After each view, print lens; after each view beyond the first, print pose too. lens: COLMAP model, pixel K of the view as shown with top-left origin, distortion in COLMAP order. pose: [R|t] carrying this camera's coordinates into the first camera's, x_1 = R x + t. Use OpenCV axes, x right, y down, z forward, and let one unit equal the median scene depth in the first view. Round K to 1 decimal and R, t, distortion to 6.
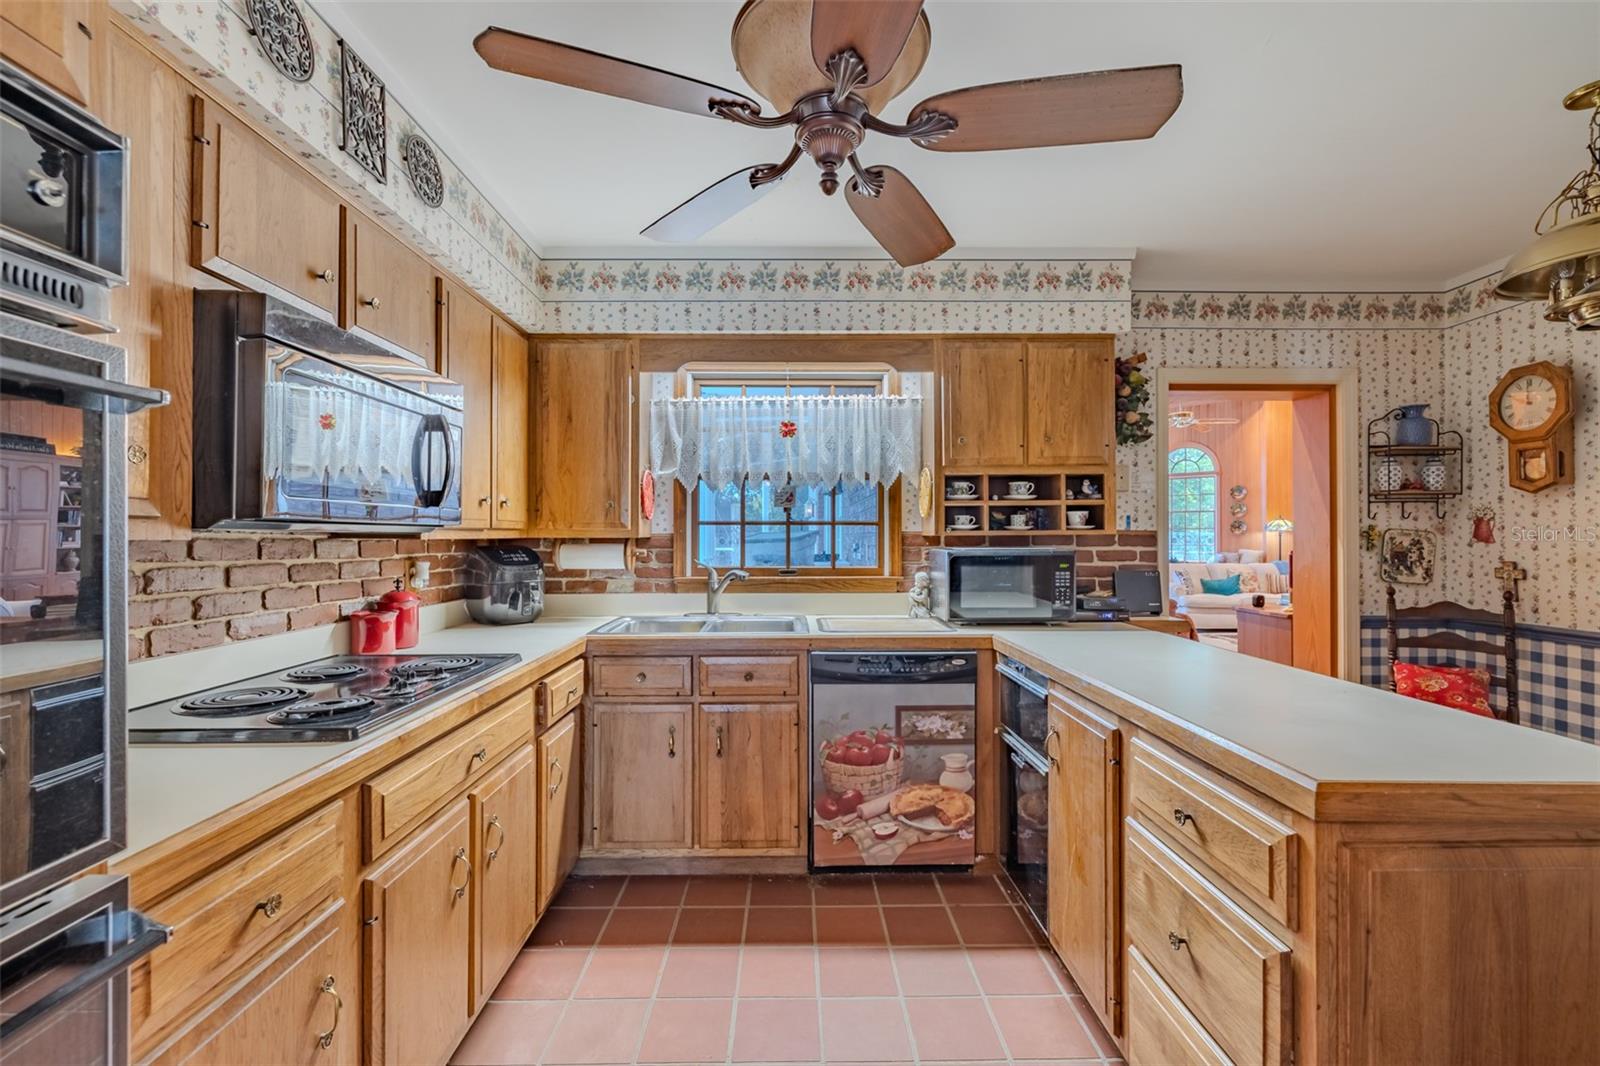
lens RADIAL K [[670.7, 0, 799.0], [0, 670.7, 530.9], [0, 0, 1]] dist [0.000633, 0.000062]
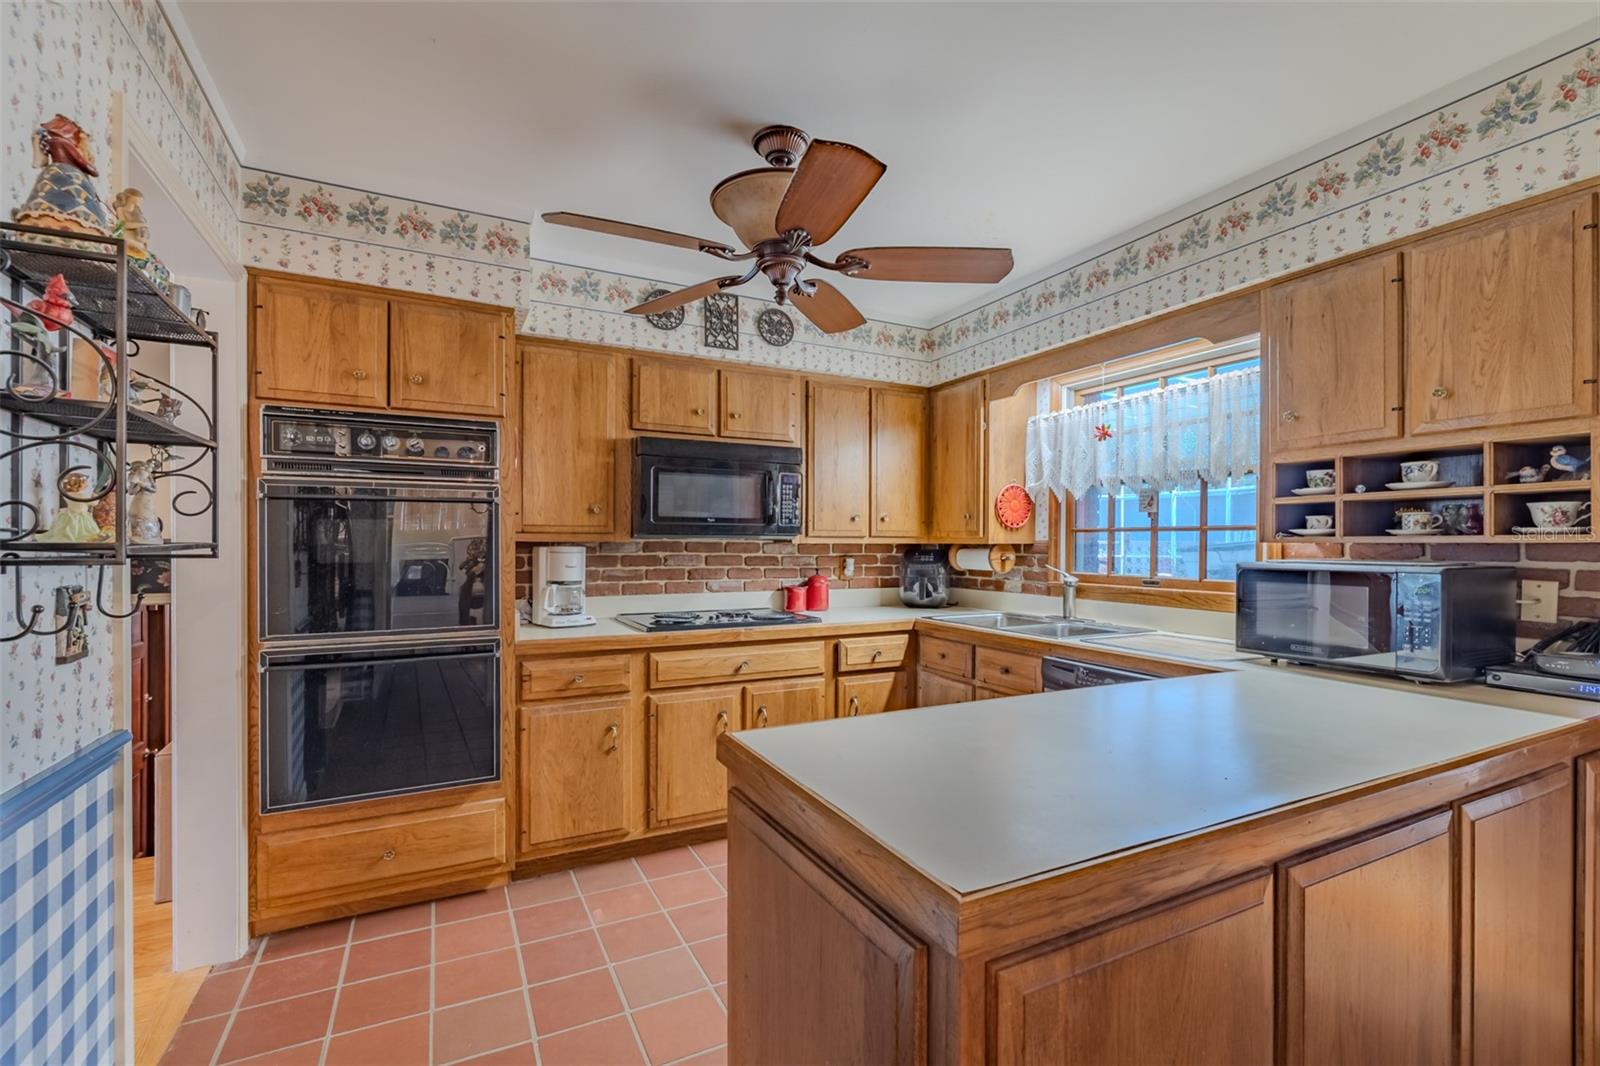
lens RADIAL K [[689.5, 0, 835.8], [0, 689.5, 546.4], [0, 0, 1]] dist [0.001119, 0.000096]
pose [[0.482547, 0.008355, -0.875830, 0.681236], [0.001037, 0.999948, 0.010110, 0.002133], [0.875869, -0.005787, 0.482513, 0.186530]]
